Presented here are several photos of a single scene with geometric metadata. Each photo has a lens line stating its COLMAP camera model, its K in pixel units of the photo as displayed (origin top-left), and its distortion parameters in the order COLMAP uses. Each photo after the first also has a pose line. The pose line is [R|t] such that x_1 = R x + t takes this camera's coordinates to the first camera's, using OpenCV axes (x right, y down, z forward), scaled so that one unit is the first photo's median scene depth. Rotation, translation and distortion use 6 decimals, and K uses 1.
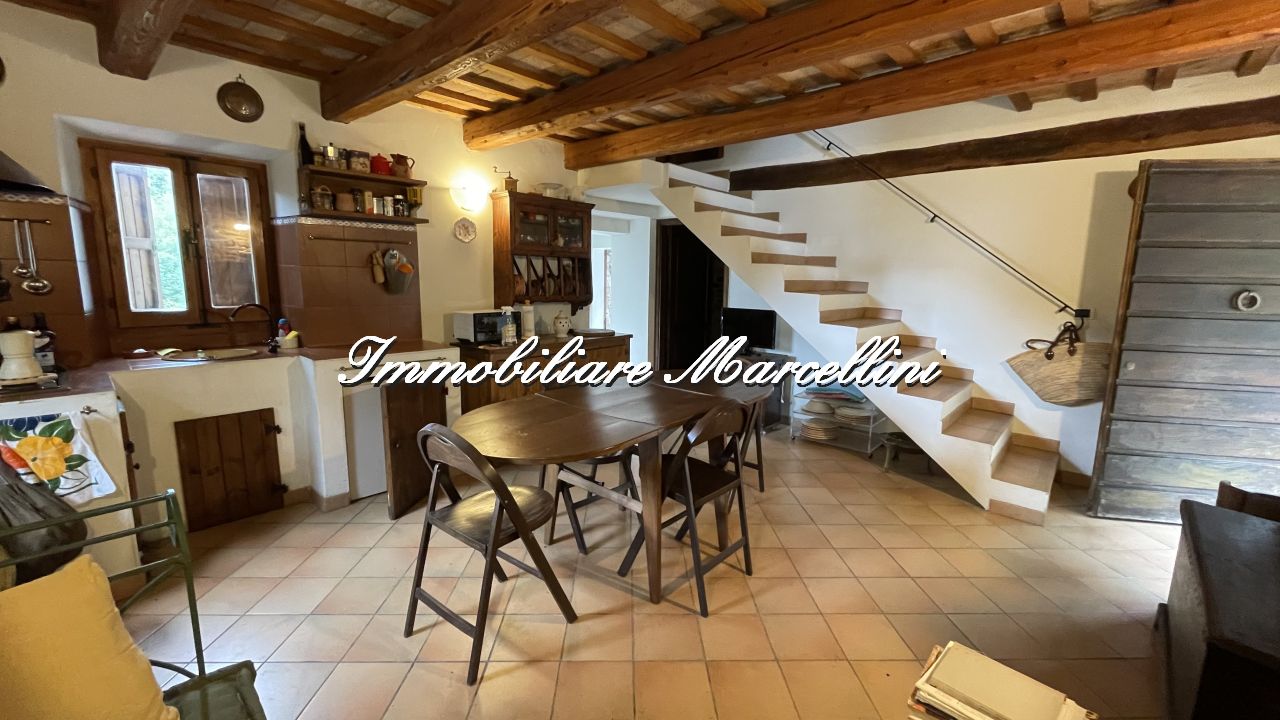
lens RADIAL K [[519.8, 0, 641.7], [0, 519.8, 363.3], [0, 0, 1]] dist [-0.000425, -0.000151]
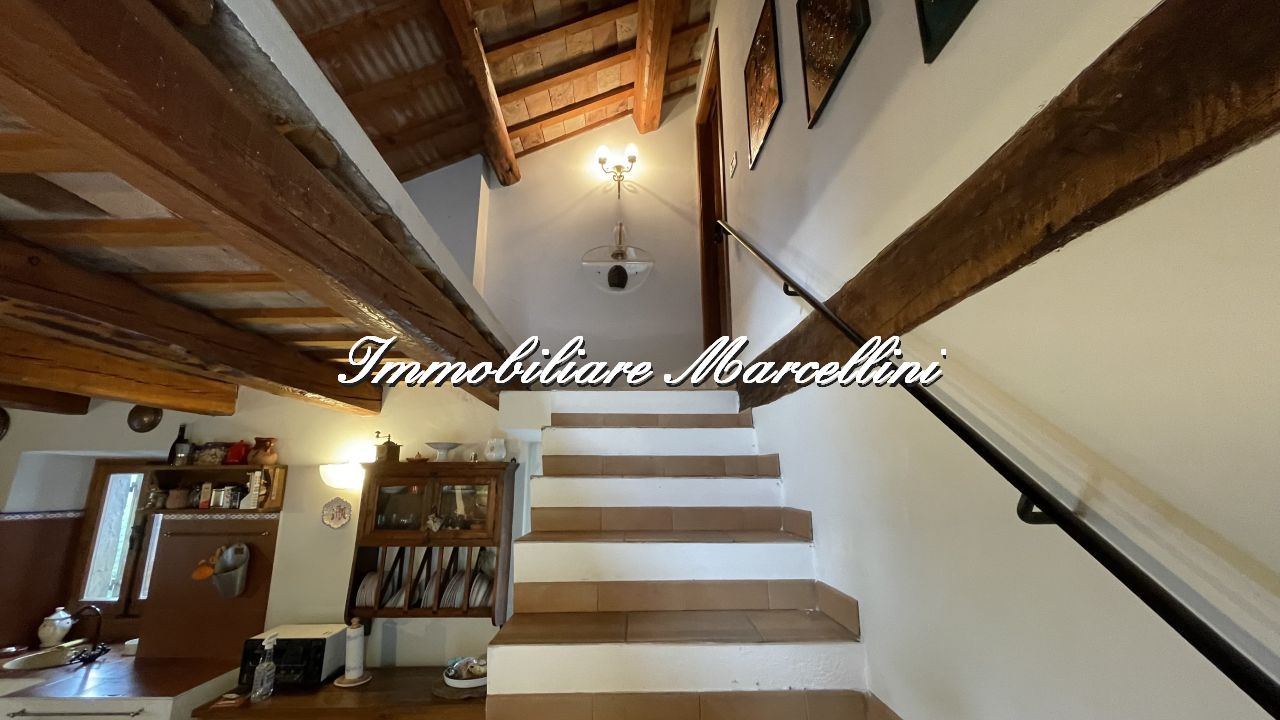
lens RADIAL K [[519.8, 0, 641.7], [0, 519.8, 363.3], [0, 0, 1]] dist [-0.000425, -0.000151]
pose [[0.686113, -0.183064, -0.704086, 0.683538], [-0.105122, 0.932717, -0.344947, -0.282019], [0.719860, 0.310688, 0.620705, 0.885511]]
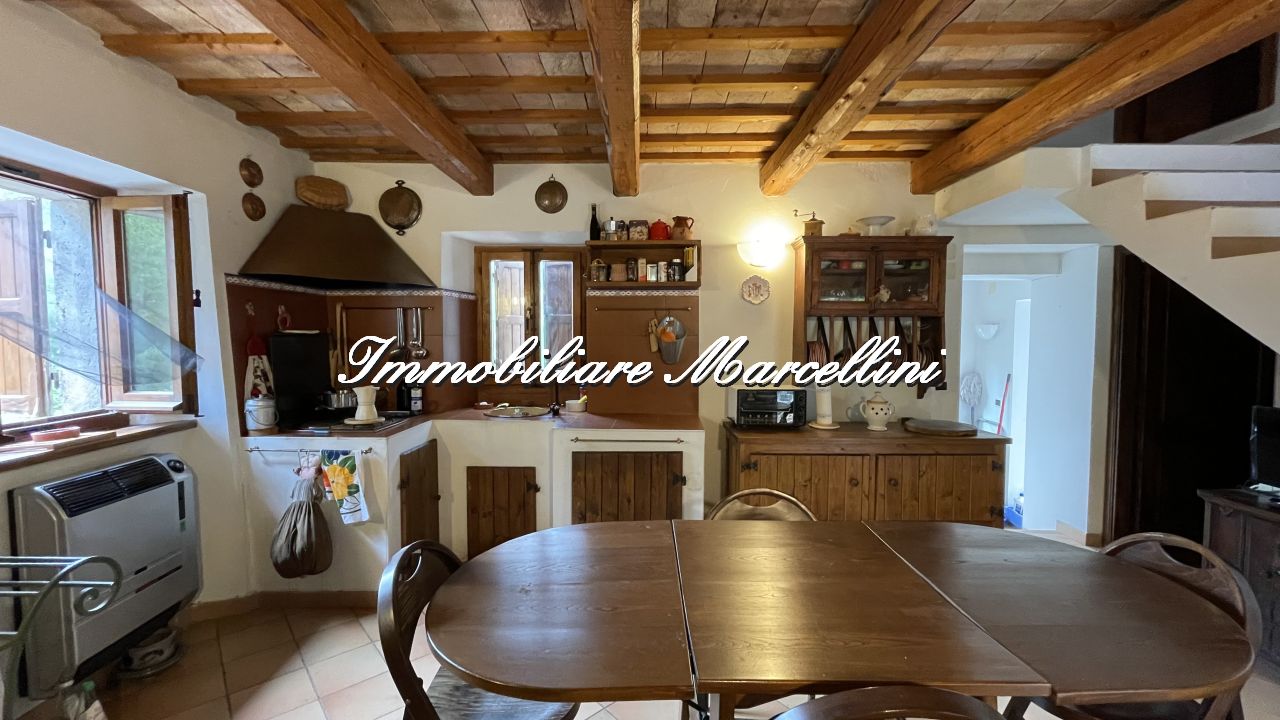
lens RADIAL K [[519.8, 0, 641.7], [0, 519.8, 363.3], [0, 0, 1]] dist [-0.000425, -0.000151]
pose [[0.654817, 0.027647, -0.755282, 0.207306], [-0.116487, 0.991082, -0.064714, -0.071534], [0.746757, 0.130356, 0.652198, 0.377386]]
